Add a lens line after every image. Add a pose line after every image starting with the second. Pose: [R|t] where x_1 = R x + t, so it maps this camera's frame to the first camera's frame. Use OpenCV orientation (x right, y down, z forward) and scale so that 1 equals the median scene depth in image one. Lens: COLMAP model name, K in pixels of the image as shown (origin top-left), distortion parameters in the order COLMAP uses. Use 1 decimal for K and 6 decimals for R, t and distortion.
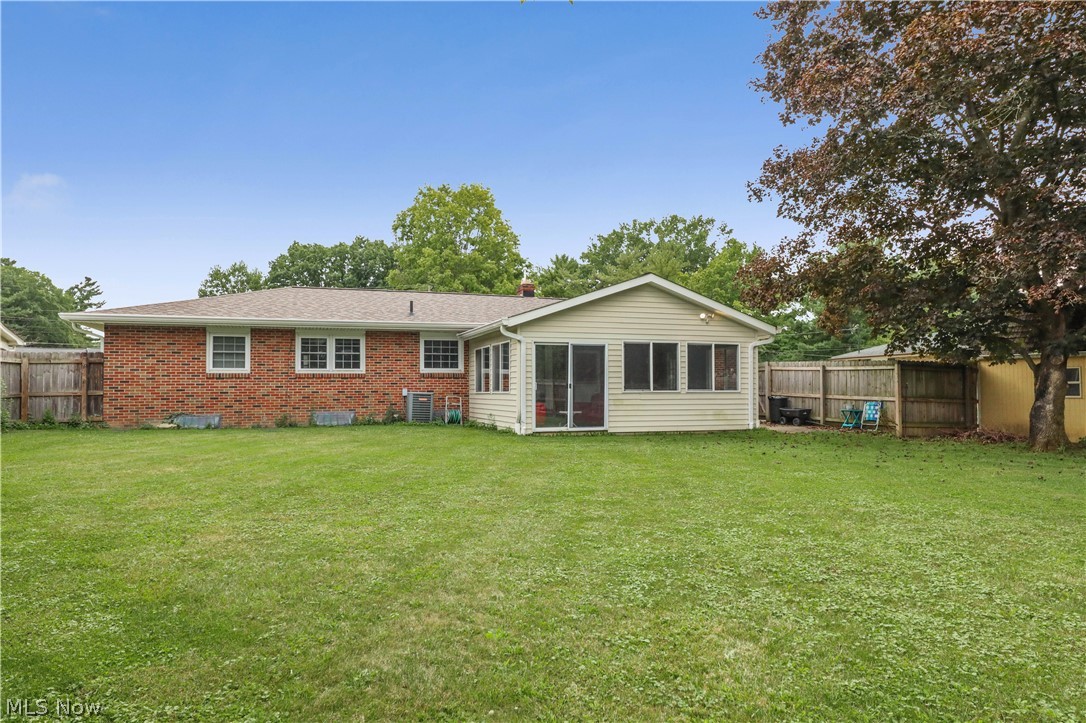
lens RADIAL K [[720.5, 0, 535.5], [0, 720.5, 363.7], [0, 0, 1]] dist [0.017891, 0.004399]
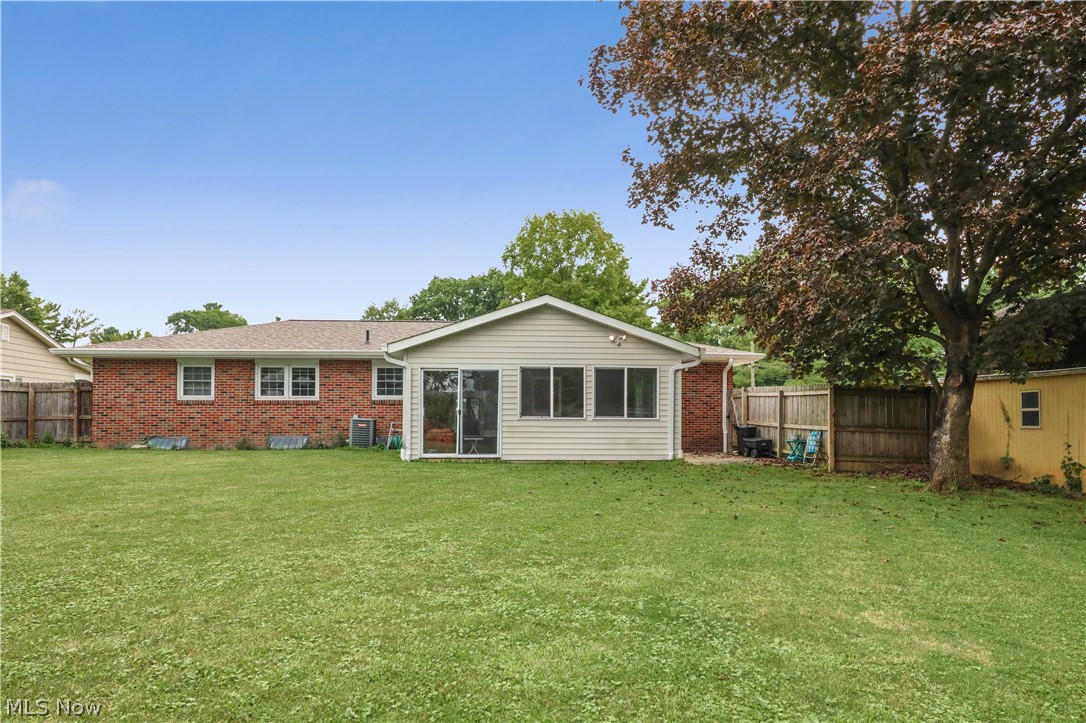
lens RADIAL K [[720.5, 0, 526.1], [0, 720.5, 414.5], [0, 0, 1]] dist [0.017891, 0.004399]
pose [[0.963872, 0.003471, -0.266345, 0.366160], [0.004794, 0.999527, 0.030375, 0.004027], [0.266324, -0.030554, 0.963399, 0.066404]]
